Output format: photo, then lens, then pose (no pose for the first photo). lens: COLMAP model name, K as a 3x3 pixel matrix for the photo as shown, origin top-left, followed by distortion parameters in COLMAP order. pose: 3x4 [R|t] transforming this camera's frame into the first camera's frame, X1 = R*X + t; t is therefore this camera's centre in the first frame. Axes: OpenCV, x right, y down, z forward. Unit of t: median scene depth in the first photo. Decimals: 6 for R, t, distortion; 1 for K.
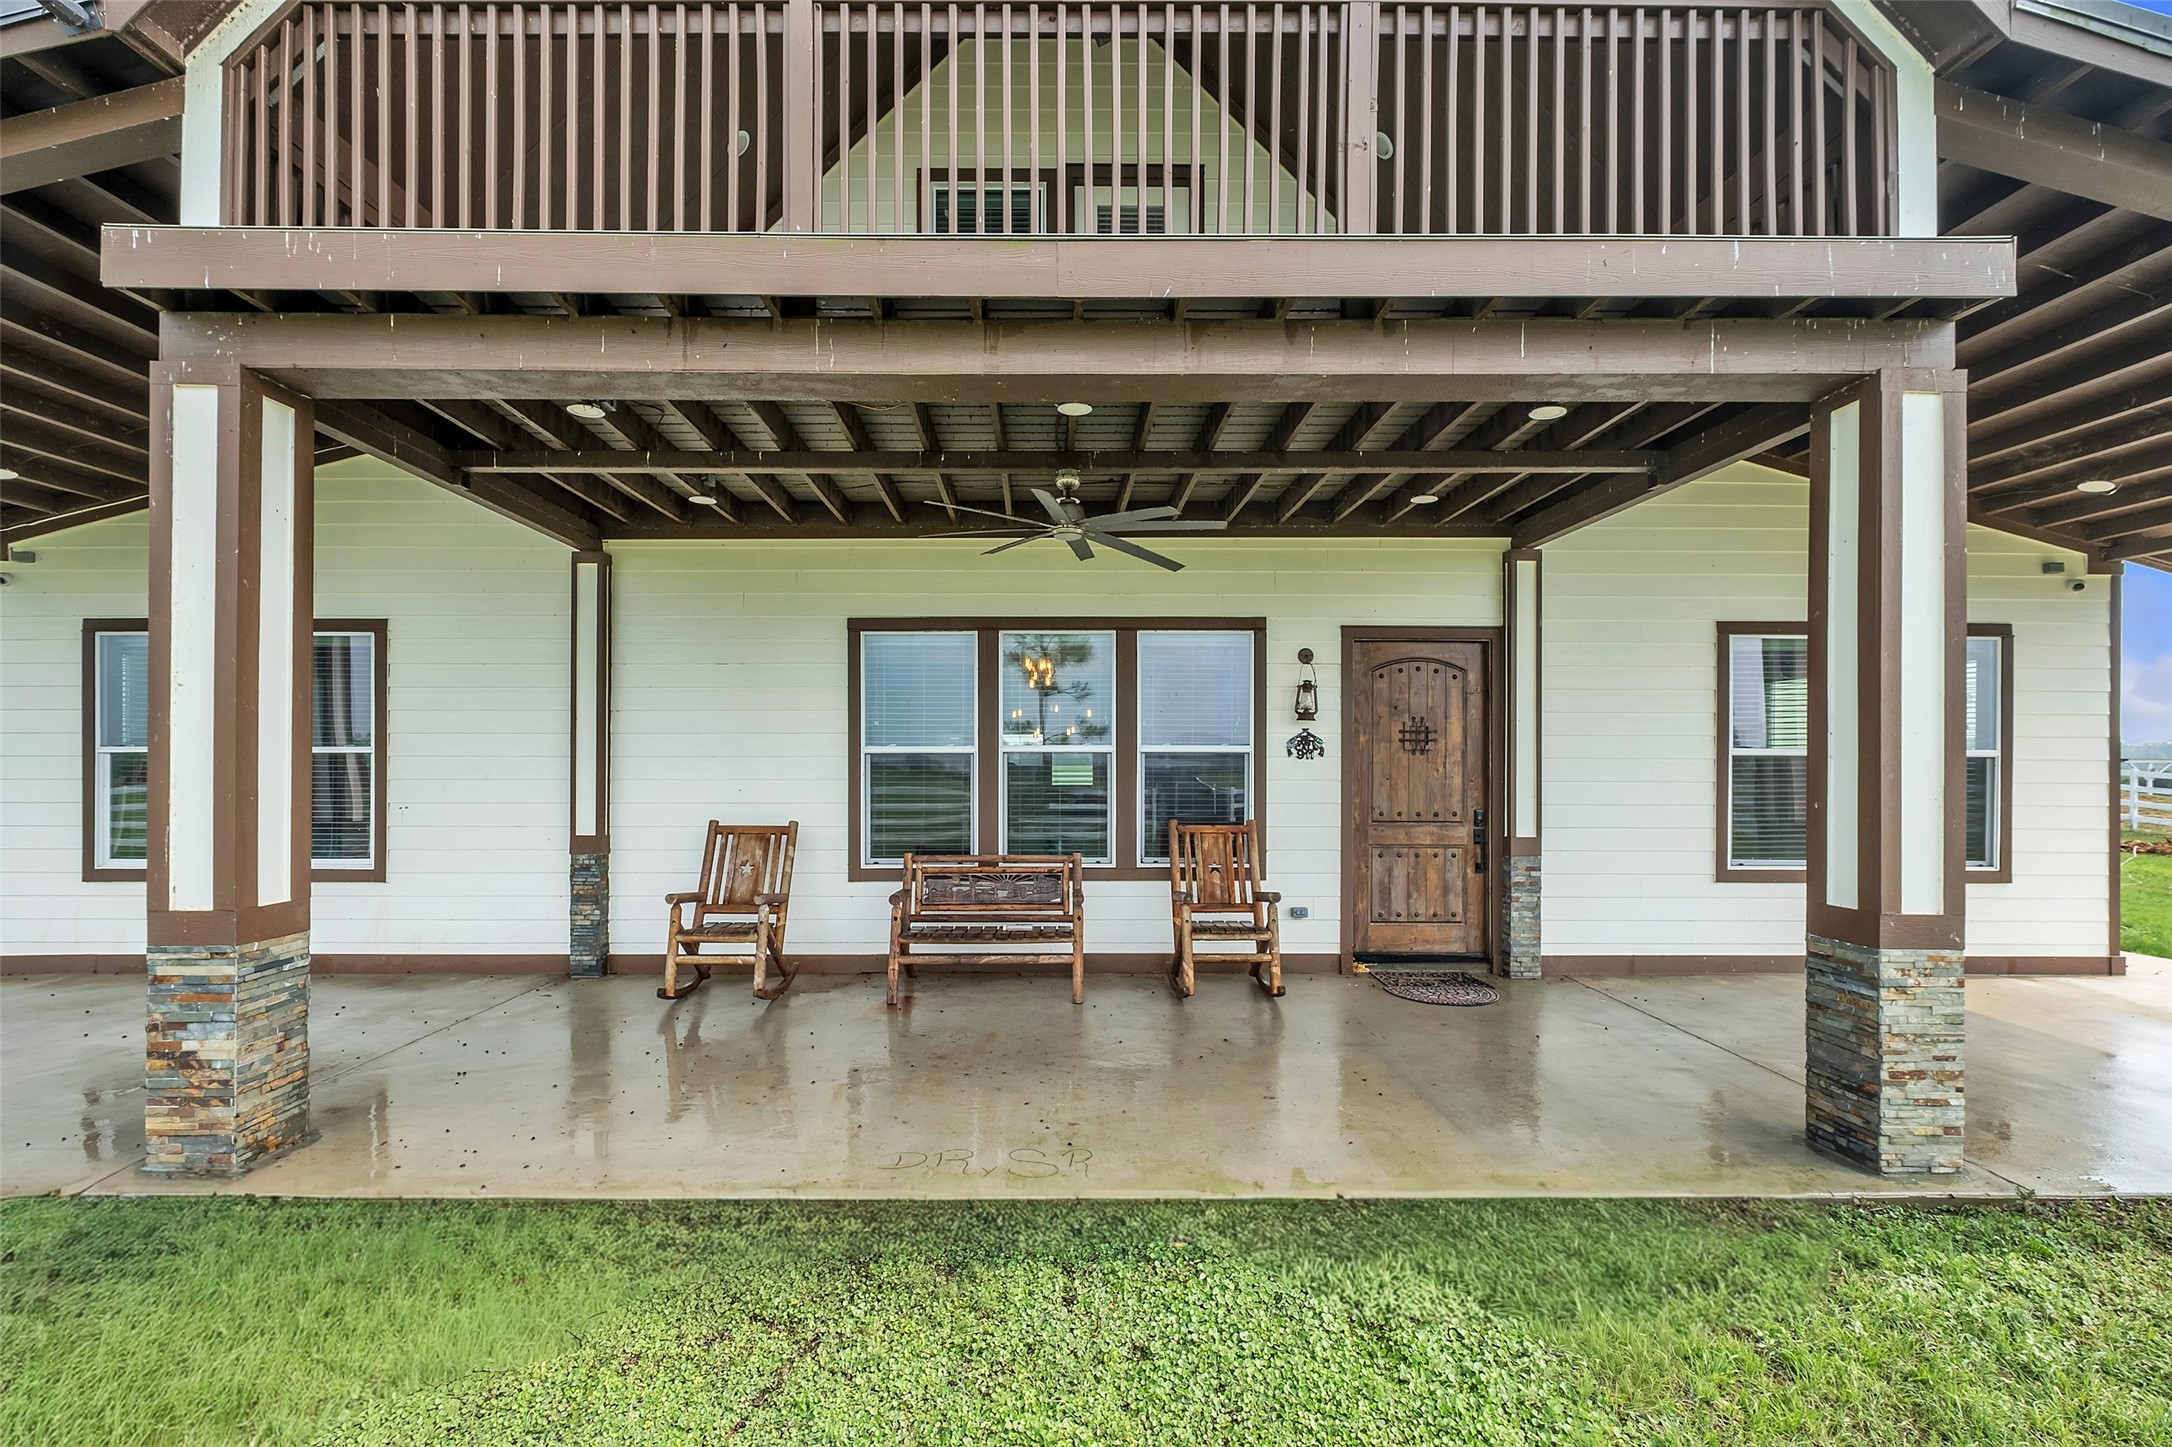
lens RADIAL K [[958.3, 0, 1074.7], [0, 958.3, 759.3], [0, 0, 1]] dist [0.008502, 0.000260]
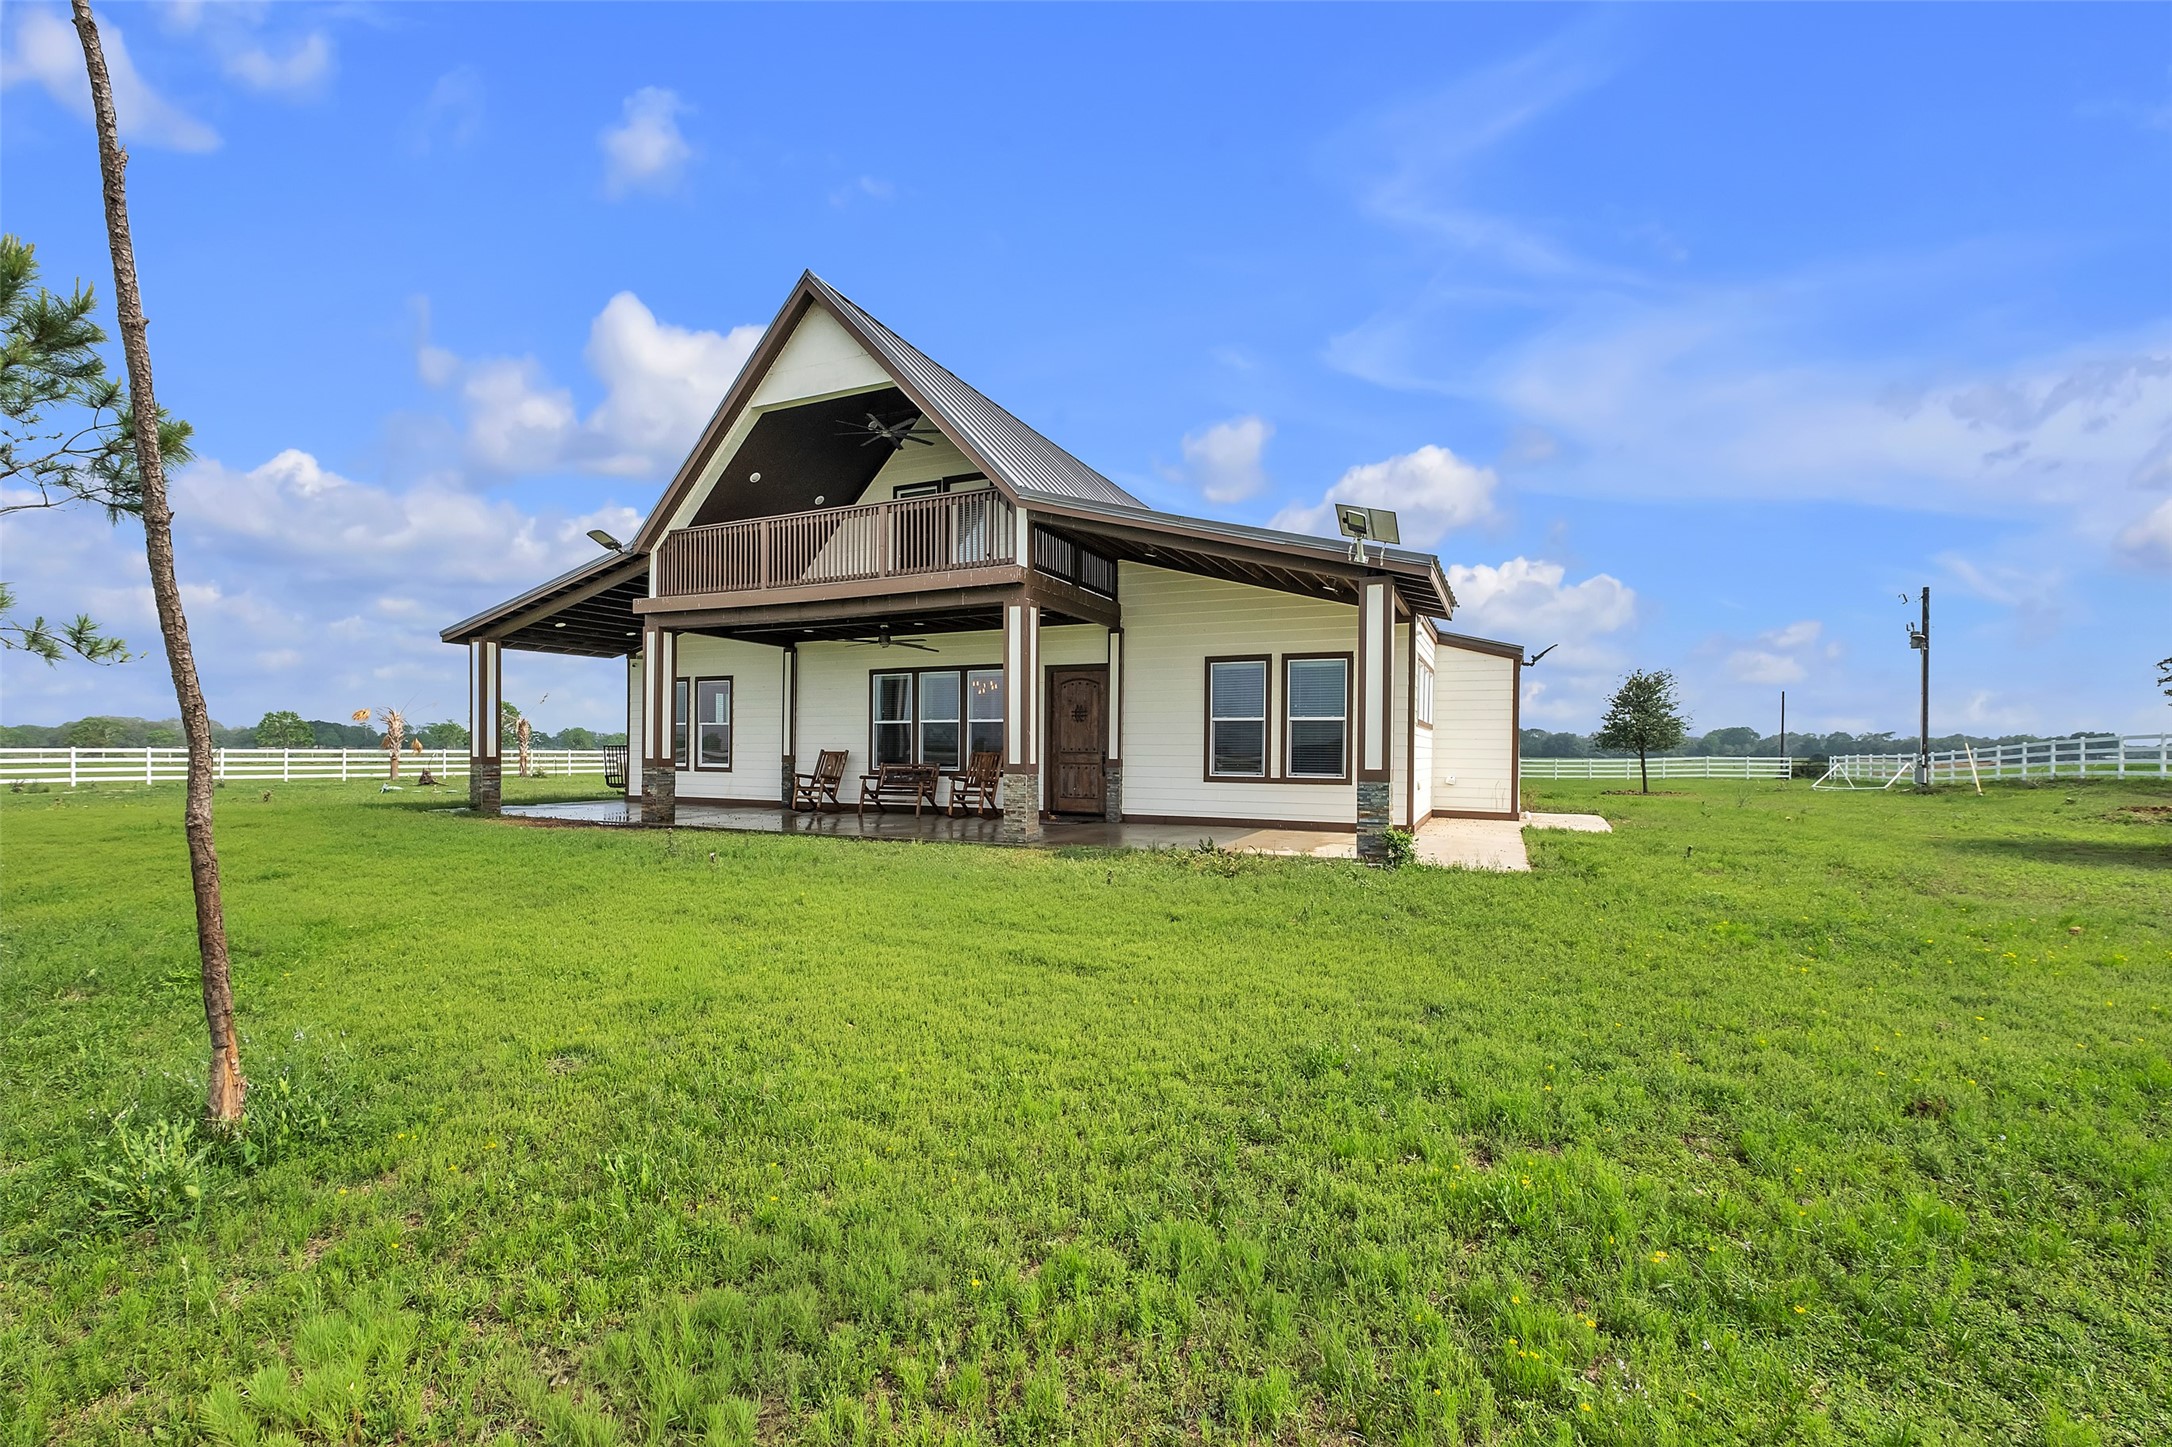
lens RADIAL K [[958.3, 0, 1081.0], [0, 958.3, 732.5], [0, 0, 1]] dist [0.008502, 0.000260]
pose [[0.897834, -0.004307, -0.440314, 1.367430], [-0.003730, 0.999842, -0.017385, 0.059140], [0.440319, 0.017251, 0.897676, -1.001264]]
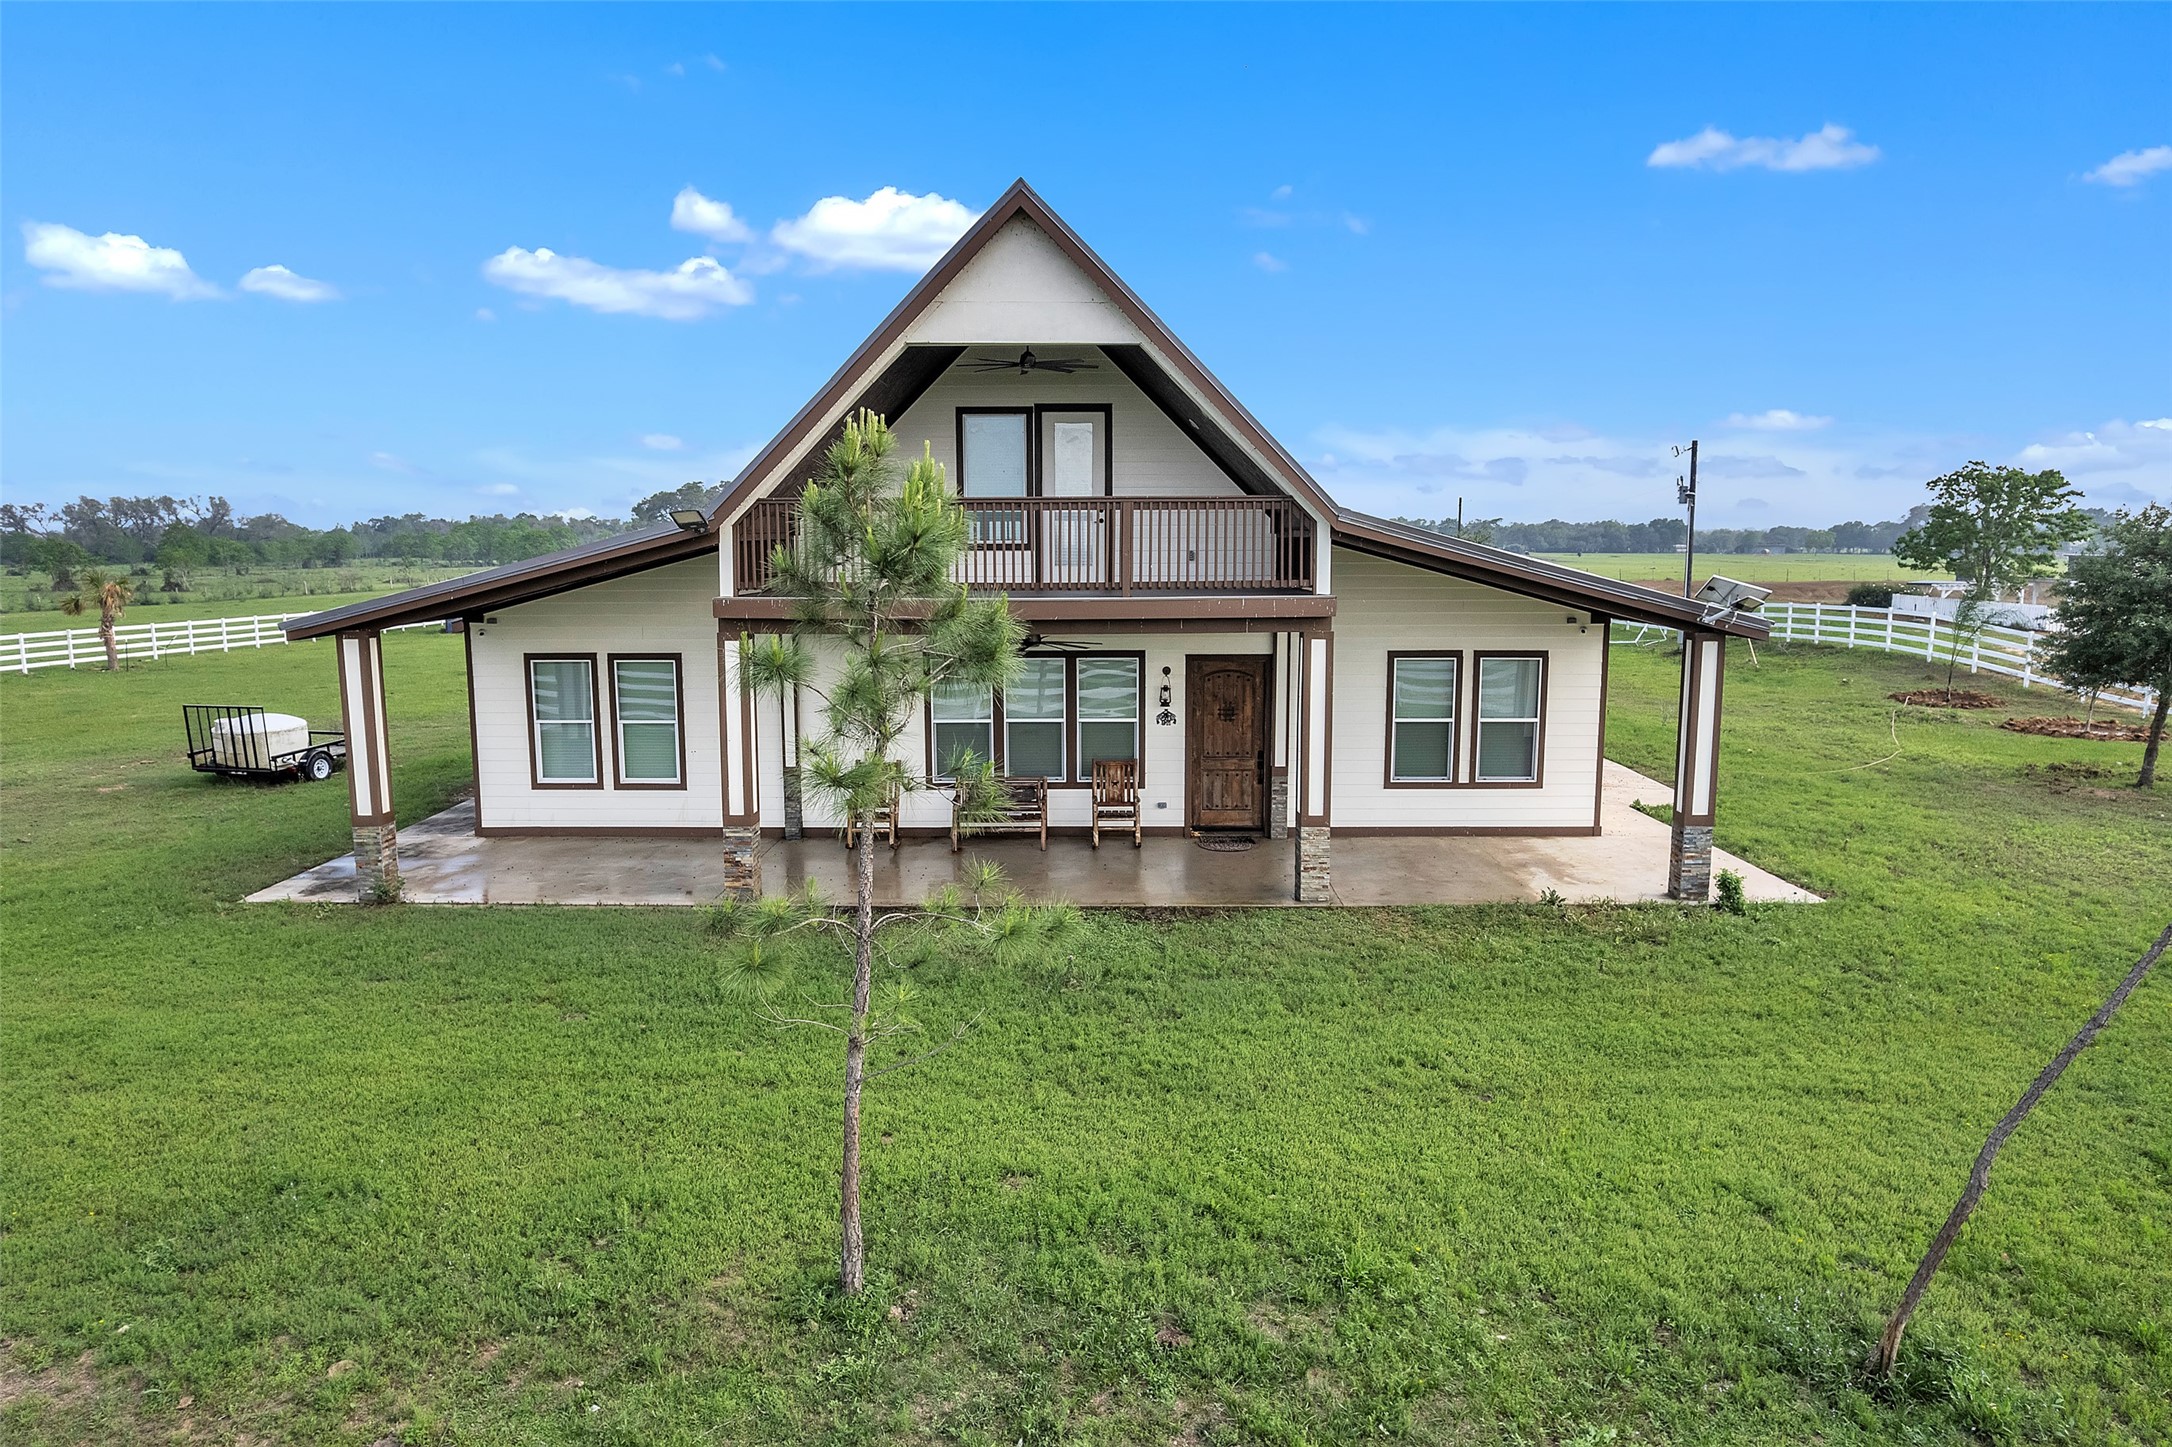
lens RADIAL K [[1399.9, 0, 1086.7], [0, 1399.9, 724.9], [0, 0, 1]] dist [-0.003427, -0.000049]
pose [[0.999794, -0.002343, -0.020157, 0.141457], [0.005040, 0.990860, 0.134798, -0.377002], [0.019657, -0.134872, 0.990668, -1.751206]]
